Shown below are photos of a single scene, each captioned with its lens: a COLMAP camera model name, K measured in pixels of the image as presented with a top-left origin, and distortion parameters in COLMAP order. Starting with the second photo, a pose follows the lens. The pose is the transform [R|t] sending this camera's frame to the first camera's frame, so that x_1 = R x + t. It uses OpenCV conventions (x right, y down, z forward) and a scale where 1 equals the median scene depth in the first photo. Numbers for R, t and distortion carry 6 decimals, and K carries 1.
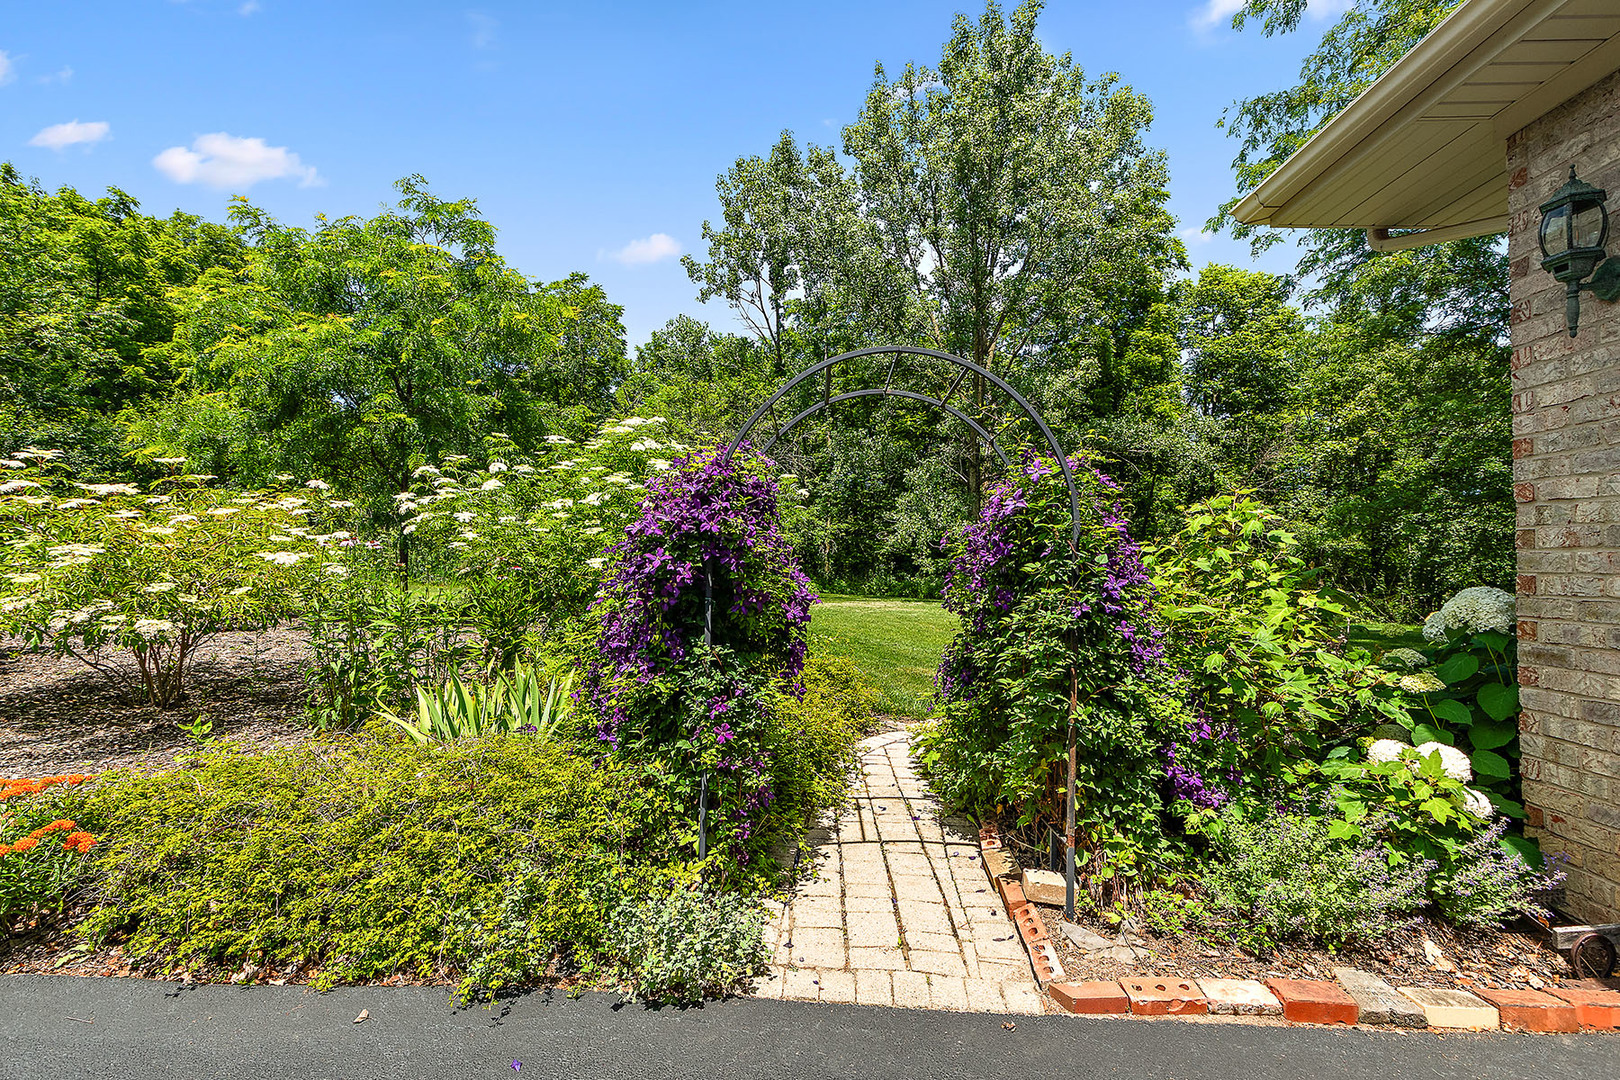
lens RADIAL K [[737.6, 0, 810.0], [0, 737.6, 540.0], [0, 0, 1]] dist [0.001014, 0.000214]
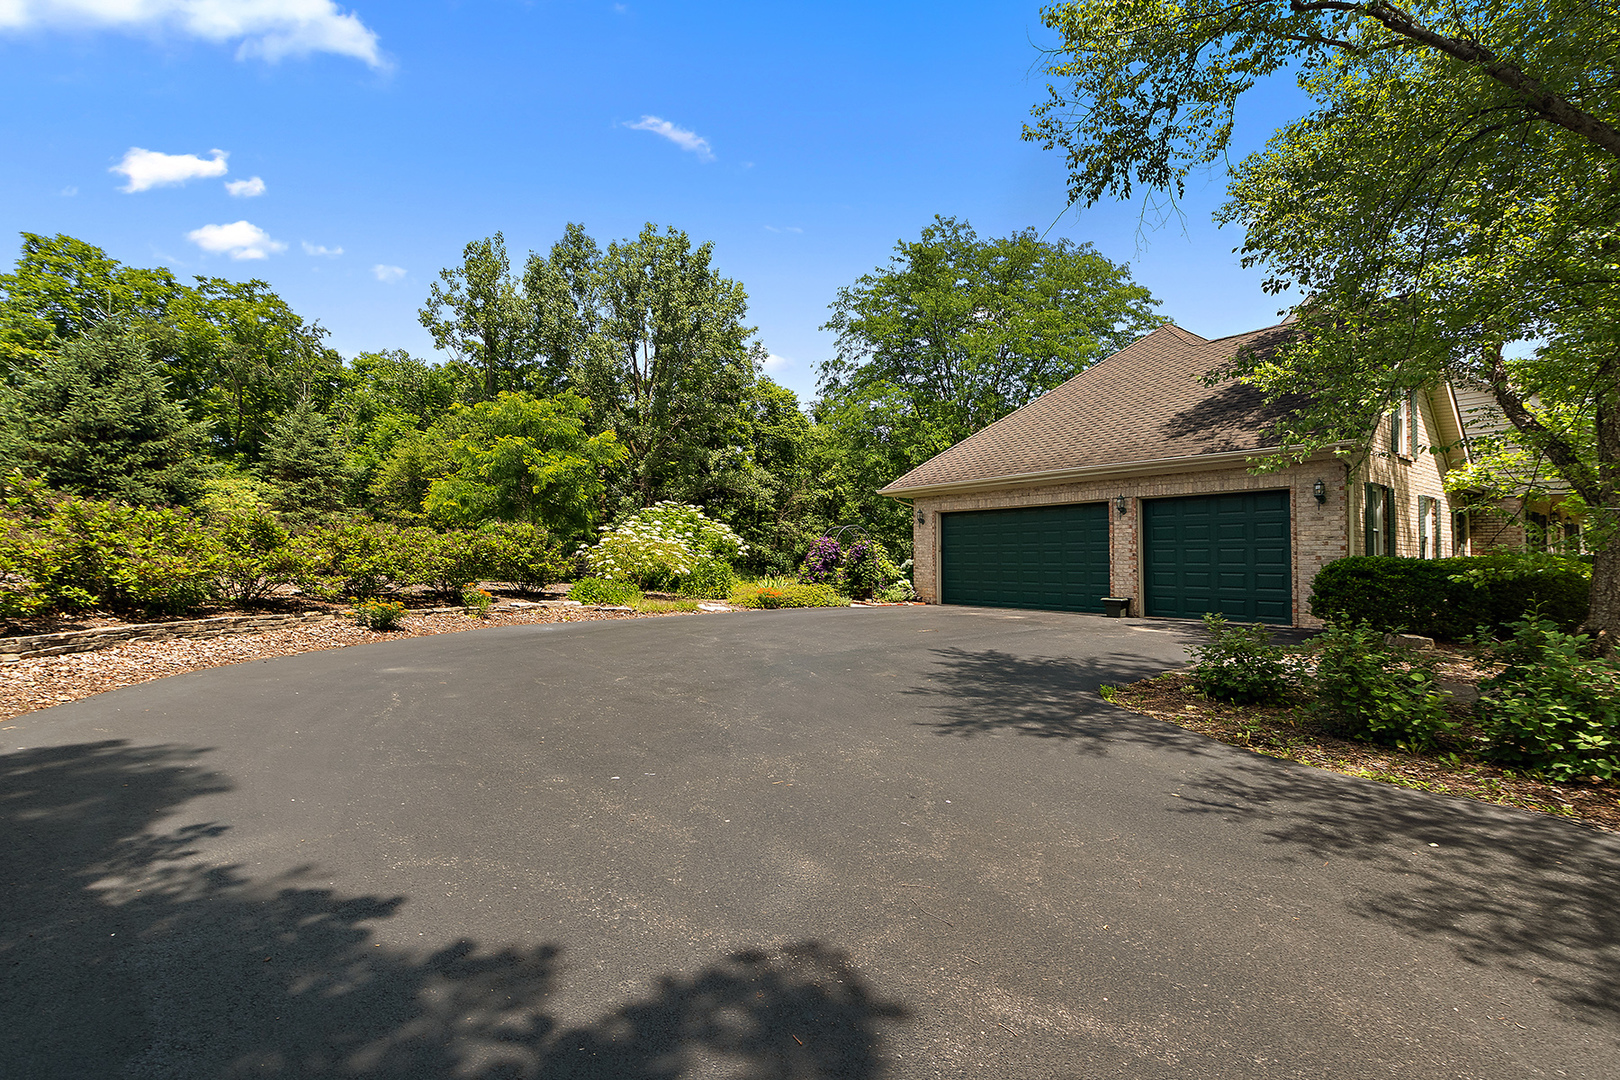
lens RADIAL K [[737.6, 0, 810.0], [0, 737.6, 540.0], [0, 0, 1]] dist [0.001014, 0.000214]
pose [[0.778019, 0.012838, 0.628109, -0.737769], [-0.021460, 0.999751, 0.006148, -0.024740], [-0.627874, -0.018262, 0.778101, -0.671972]]
